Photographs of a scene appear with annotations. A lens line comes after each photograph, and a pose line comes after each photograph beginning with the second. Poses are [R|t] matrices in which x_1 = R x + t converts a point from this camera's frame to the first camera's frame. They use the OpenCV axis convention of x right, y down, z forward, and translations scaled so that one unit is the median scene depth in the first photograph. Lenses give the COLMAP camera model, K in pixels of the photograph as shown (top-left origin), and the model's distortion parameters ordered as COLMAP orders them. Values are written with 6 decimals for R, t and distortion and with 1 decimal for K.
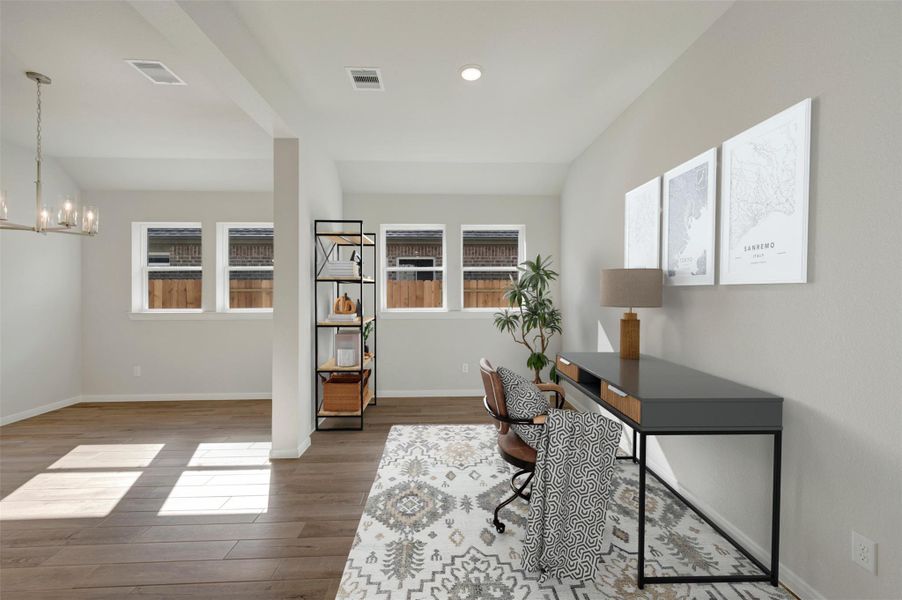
lens RADIAL K [[358.9, 0, 551.4], [0, 358.9, 291.6], [0, 0, 1]] dist [-0.000161, -0.000498]
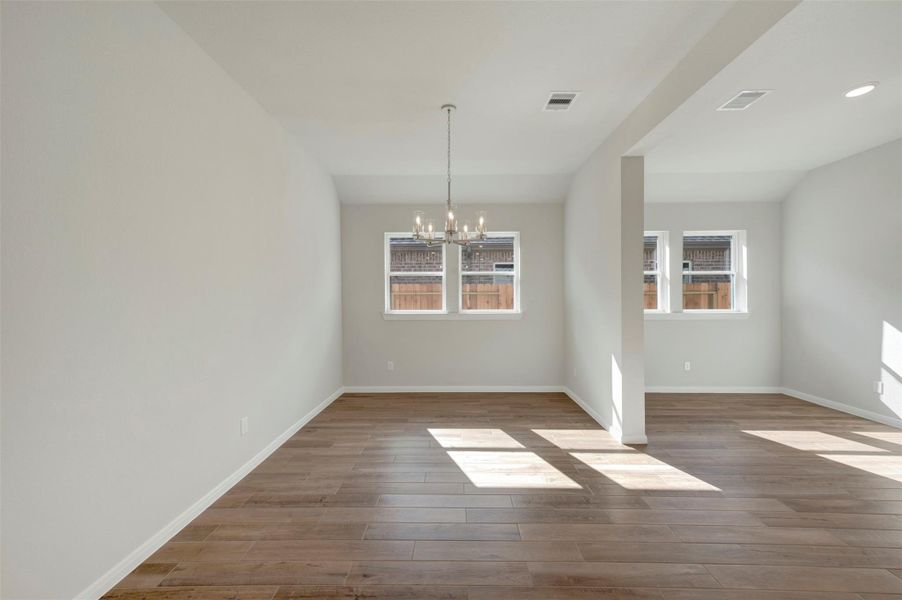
lens RADIAL K [[358.9, 0, 446.7], [0, 358.9, 291.4], [0, 0, 1]] dist [-0.000161, -0.000498]
pose [[0.997523, -0.001846, -0.070314, -0.871279], [0.000732, 0.999874, -0.015864, 0.009755], [0.070335, 0.015773, 0.997399, -0.100618]]
